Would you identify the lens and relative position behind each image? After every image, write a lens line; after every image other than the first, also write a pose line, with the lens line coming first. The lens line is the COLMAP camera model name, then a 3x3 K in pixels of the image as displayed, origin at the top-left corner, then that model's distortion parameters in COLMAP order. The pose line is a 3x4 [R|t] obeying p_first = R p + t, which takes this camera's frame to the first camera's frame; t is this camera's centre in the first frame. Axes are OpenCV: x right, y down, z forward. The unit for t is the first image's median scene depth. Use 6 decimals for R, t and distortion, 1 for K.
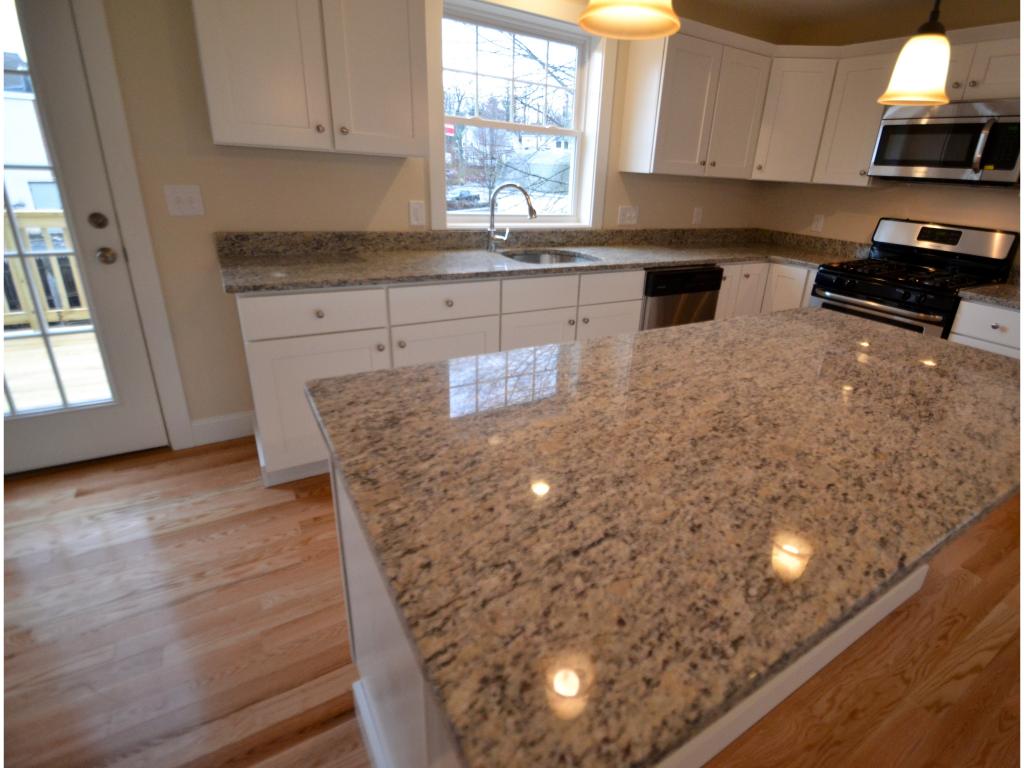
lens RADIAL K [[523.8, 0, 573.1], [0, 523.8, 364.9], [0, 0, 1]] dist [0.002918, -0.003337]
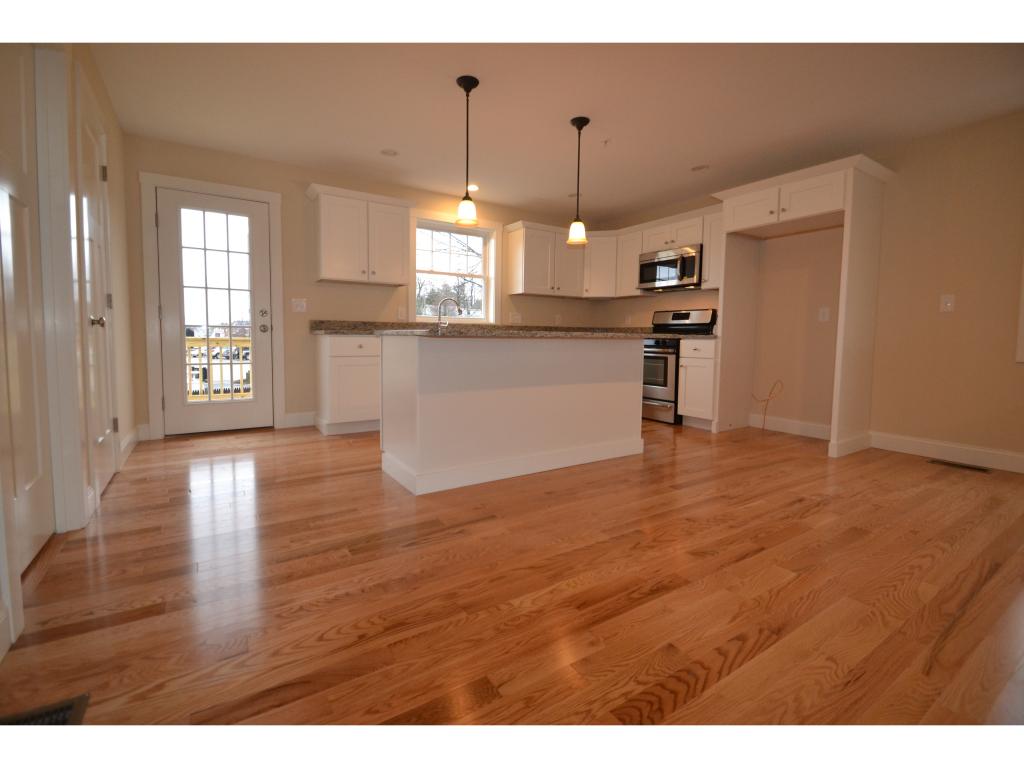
lens RADIAL K [[479.8, 0, 511.9], [0, 479.8, 361.8], [0, 0, 1]] dist [-0.007265, -0.007143]
pose [[0.998675, -0.050499, -0.009857, 0.142647], [0.045093, 0.951292, -0.304974, 0.507870], [0.024778, 0.304126, 0.952310, -0.739605]]
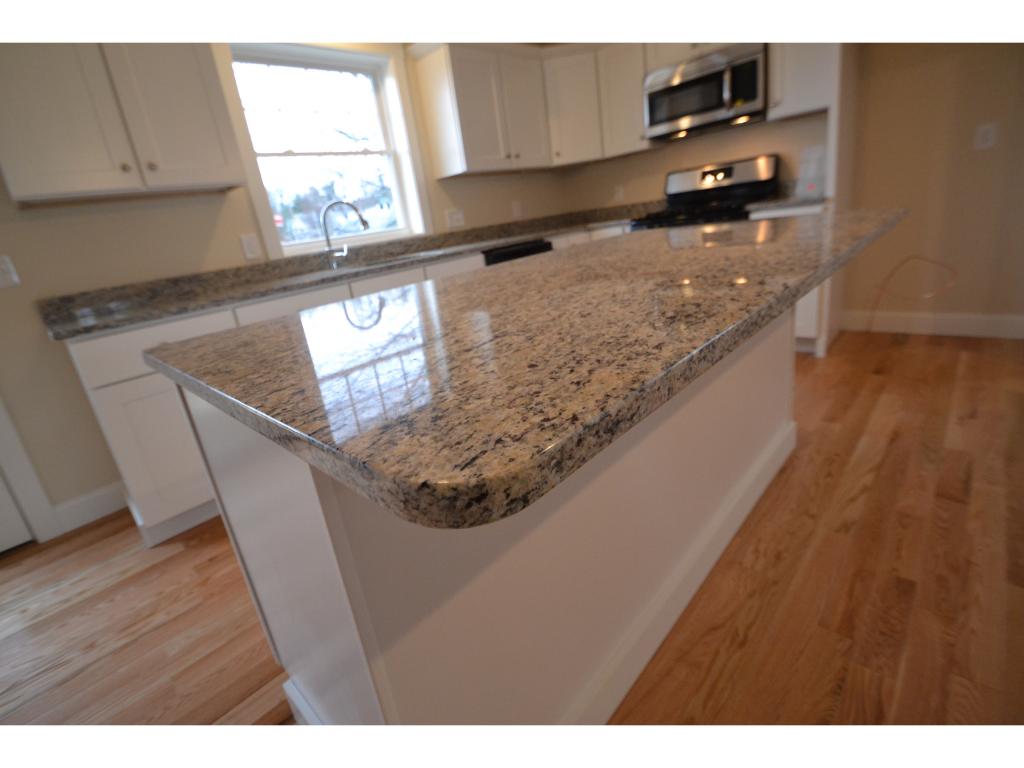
lens RADIAL K [[479.8, 0, 508.8], [0, 479.8, 363.3], [0, 0, 1]] dist [-0.007265, -0.007143]
pose [[0.955427, -0.256968, 0.145353, -0.014983], [0.267402, 0.961888, -0.057164, 0.126500], [-0.125124, 0.093484, 0.987727, 0.051002]]
